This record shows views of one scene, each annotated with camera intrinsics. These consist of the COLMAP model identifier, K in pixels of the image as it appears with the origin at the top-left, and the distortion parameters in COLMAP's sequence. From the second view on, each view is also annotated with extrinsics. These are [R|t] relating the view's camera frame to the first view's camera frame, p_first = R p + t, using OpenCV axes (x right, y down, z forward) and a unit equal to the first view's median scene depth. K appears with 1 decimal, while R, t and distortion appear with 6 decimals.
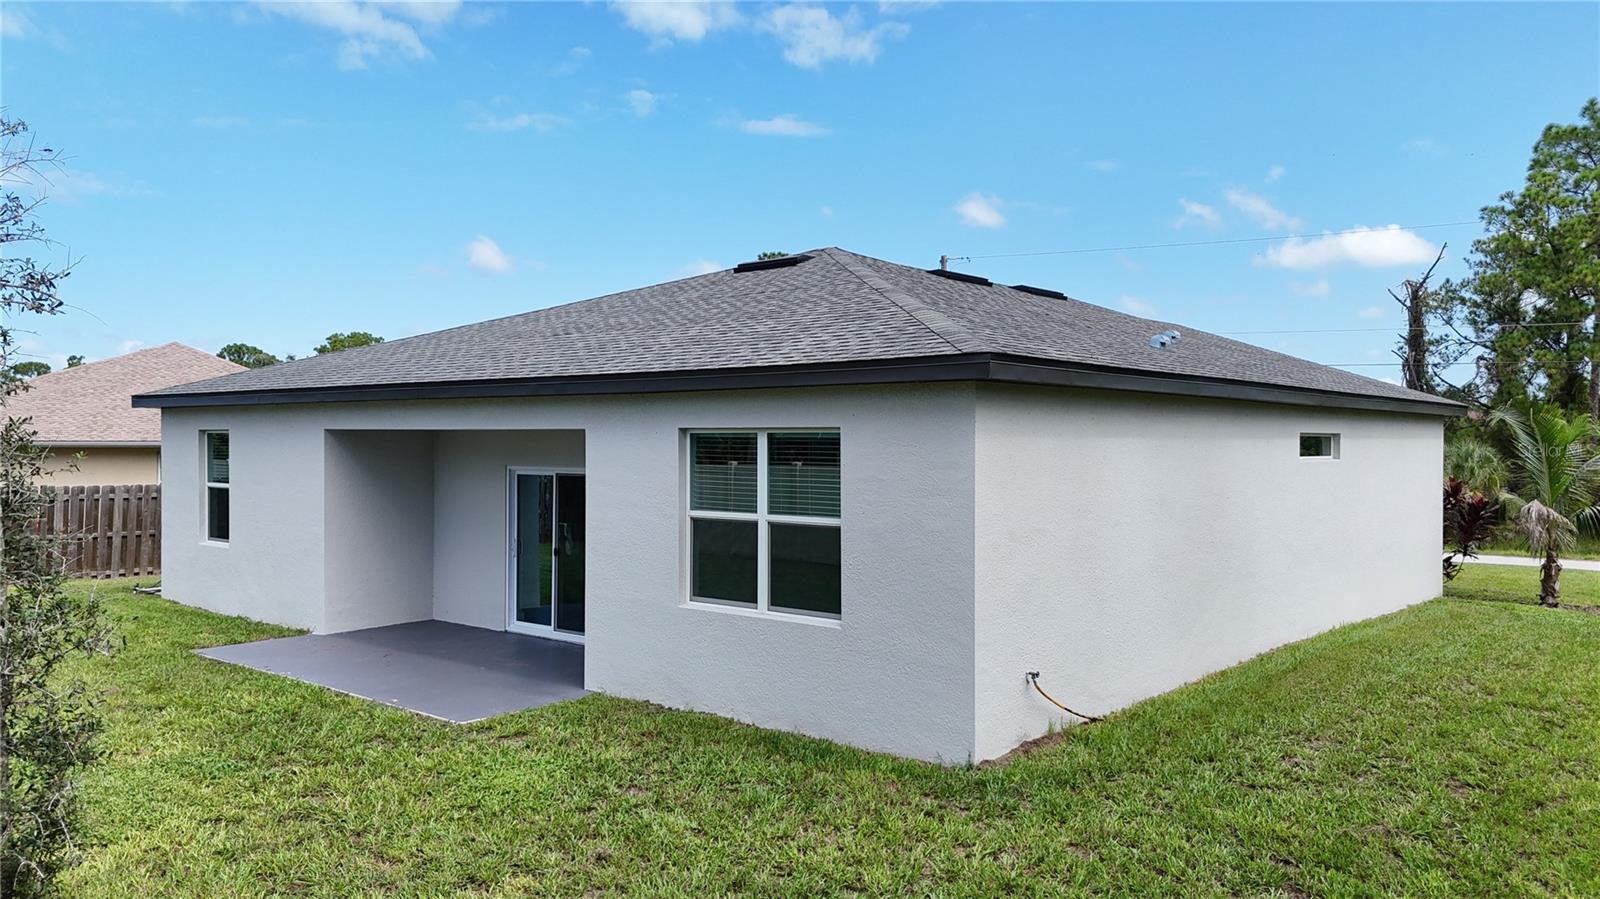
lens RADIAL K [[1178.3, 0, 793.1], [0, 1178.3, 453.1], [0, 0, 1]] dist [0.054172, -0.049621]
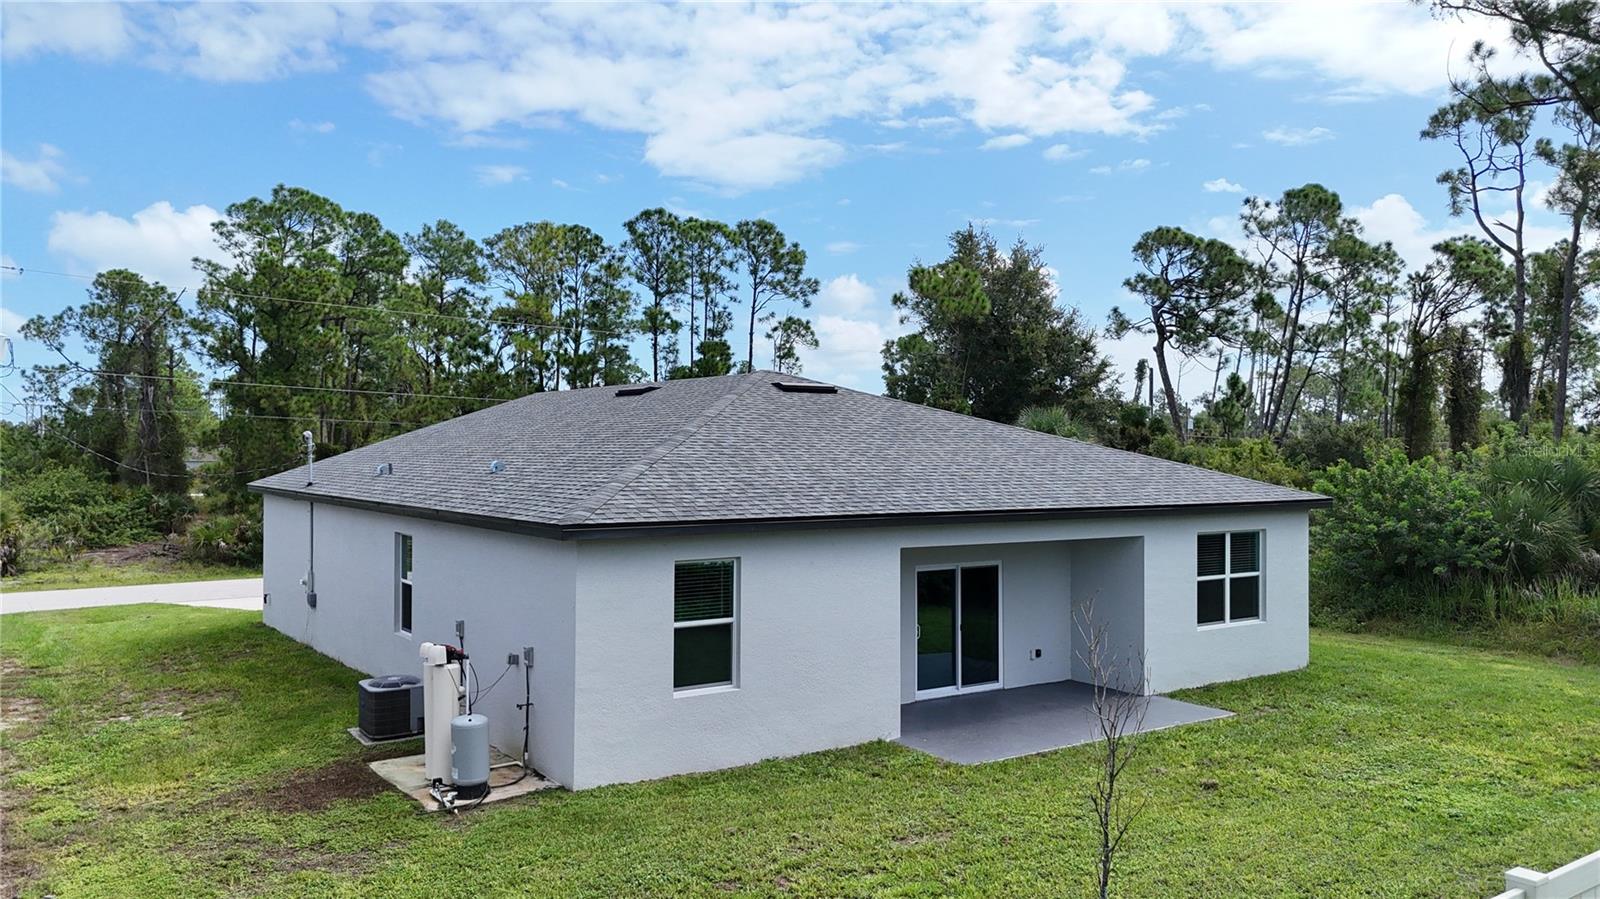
lens RADIAL K [[1178.3, 0, 800.2], [0, 1178.3, 446.4], [0, 0, 1]] dist [0.054172, -0.049621]
pose [[0.250988, 0.006797, 0.967966, -2.004220], [0.002572, 0.999967, -0.007688, -0.140224], [-0.967987, 0.004419, 0.250962, 1.124228]]
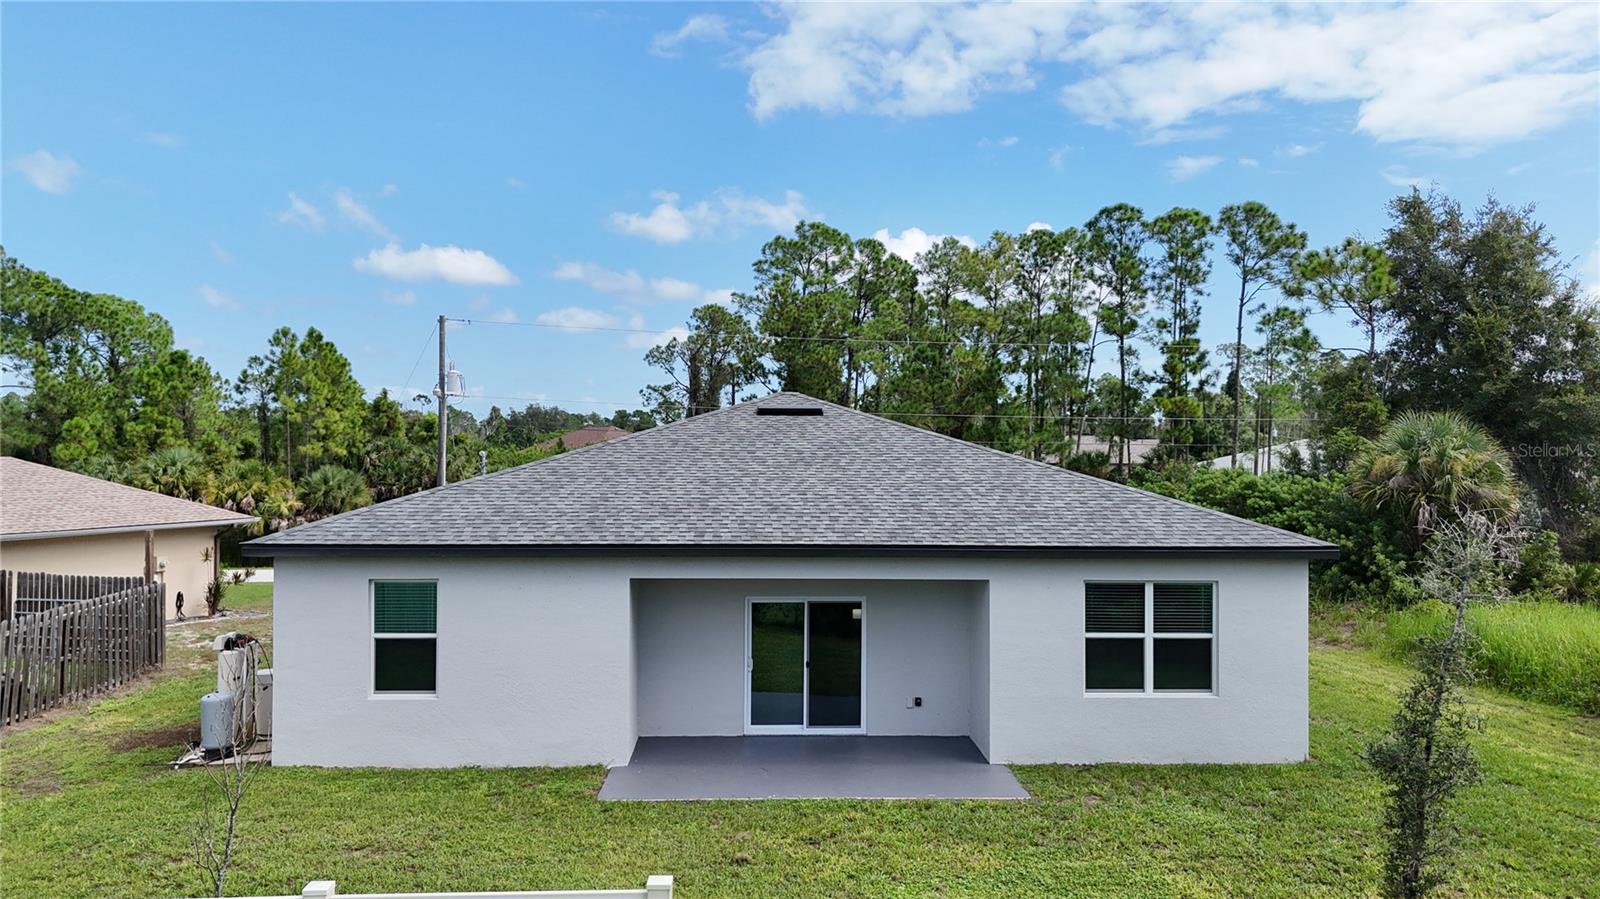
lens RADIAL K [[1178.3, 0, 802.8], [0, 1178.3, 462.0], [0, 0, 1]] dist [0.054172, -0.049621]
pose [[0.730123, -0.002658, 0.683310, -1.398789], [-0.001869, 0.999981, 0.005887, -0.180967], [-0.683313, -0.005575, 0.730104, 0.130279]]
